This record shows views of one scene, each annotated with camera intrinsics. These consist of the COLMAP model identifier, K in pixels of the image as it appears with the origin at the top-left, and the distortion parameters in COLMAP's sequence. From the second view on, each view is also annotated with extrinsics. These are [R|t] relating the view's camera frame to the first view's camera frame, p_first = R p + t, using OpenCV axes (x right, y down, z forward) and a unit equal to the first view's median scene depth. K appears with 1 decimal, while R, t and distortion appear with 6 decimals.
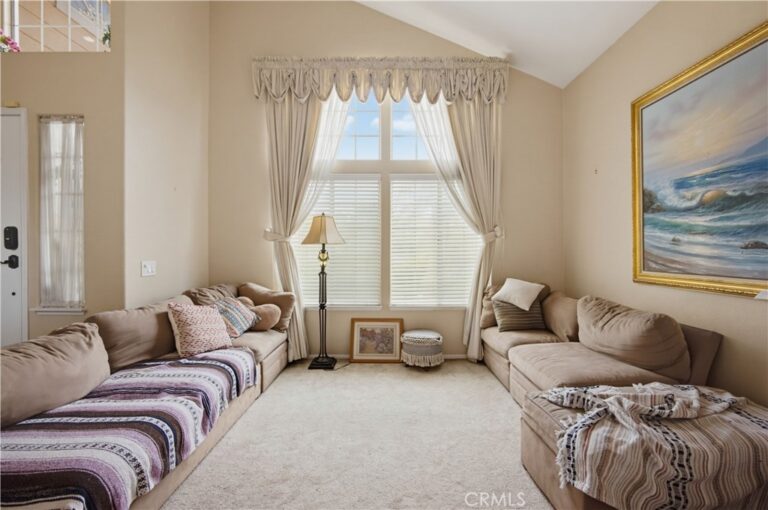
lens RADIAL K [[329.4, 0, 384.0], [0, 329.4, 255.0], [0, 0, 1]] dist [-0.003684, 0.000421]
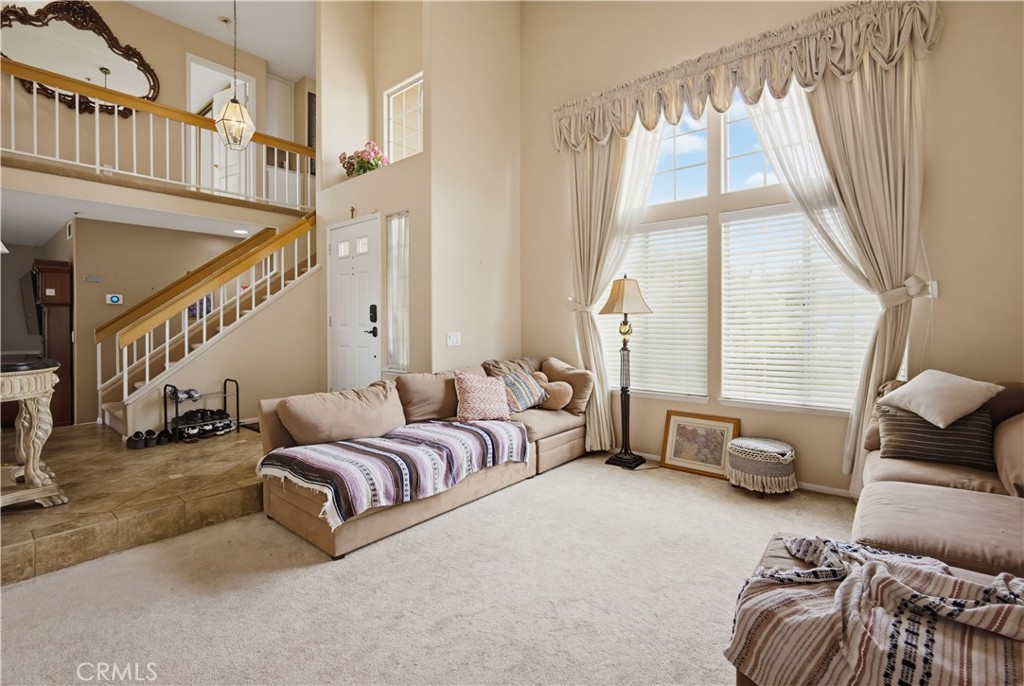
lens RADIAL K [[431.8, 0, 512.8], [0, 431.8, 332.5], [0, 0, 1]] dist [-0.008798, 0.000476]
pose [[0.790409, 0.009813, -0.612500, 0.262836], [-0.002503, 0.999915, 0.012790, -0.000012], [0.612574, -0.008576, 0.790367, -0.011129]]
